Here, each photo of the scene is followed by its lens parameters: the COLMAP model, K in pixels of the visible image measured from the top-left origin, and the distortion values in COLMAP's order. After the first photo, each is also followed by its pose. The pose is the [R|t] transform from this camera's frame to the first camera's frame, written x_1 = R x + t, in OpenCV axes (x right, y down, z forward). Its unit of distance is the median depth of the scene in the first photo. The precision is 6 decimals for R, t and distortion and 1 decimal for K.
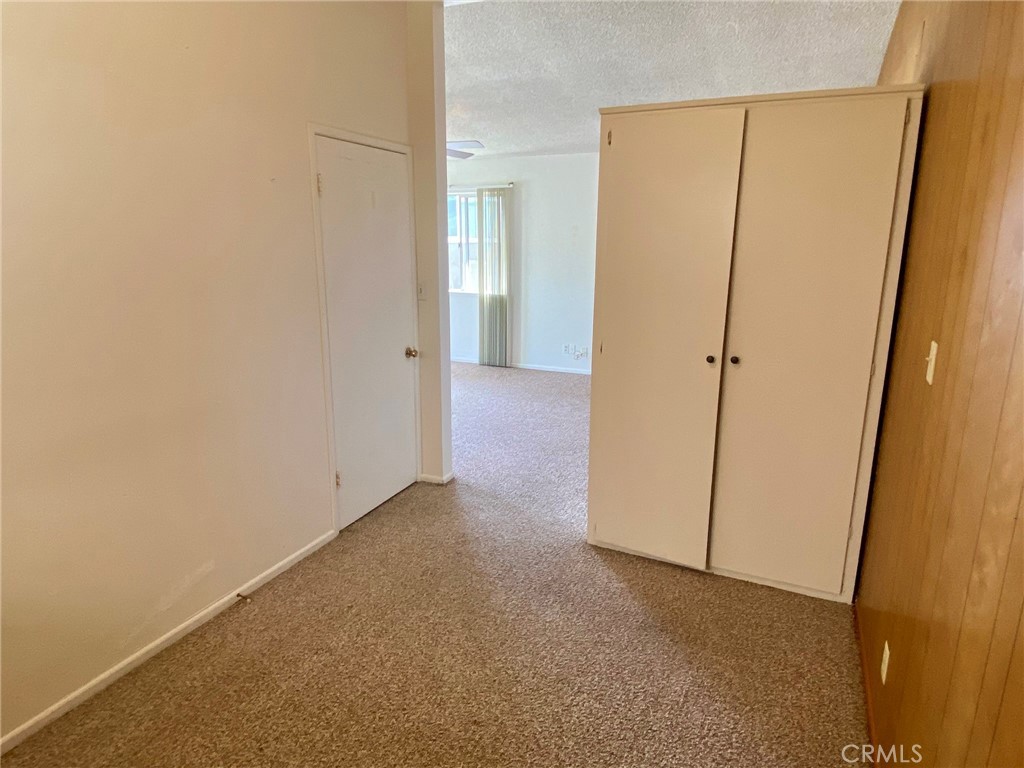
lens RADIAL K [[621.9, 0, 517.9], [0, 621.9, 383.7], [0, 0, 1]] dist [0.035383, -0.035735]
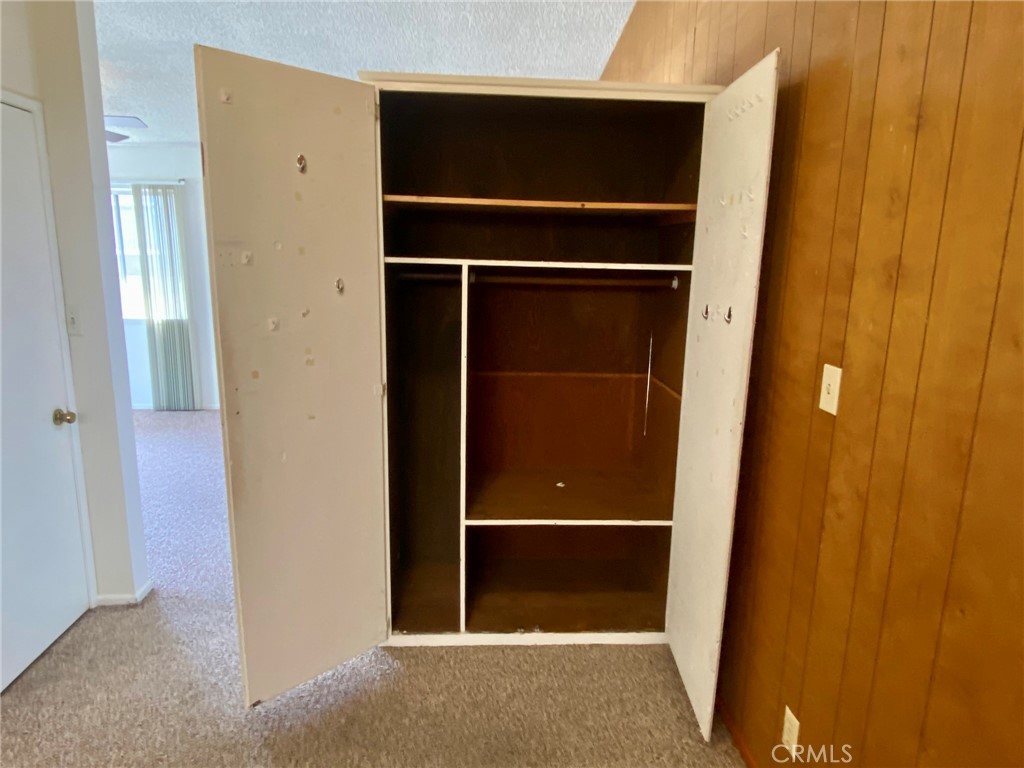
lens RADIAL K [[621.9, 0, 511.6], [0, 621.9, 376.6], [0, 0, 1]] dist [0.035383, -0.035735]
pose [[0.879337, -0.079719, 0.469480, -0.061679], [0.096872, 0.995219, -0.012450, -0.036356], [-0.466243, 0.056427, 0.882855, 0.191180]]
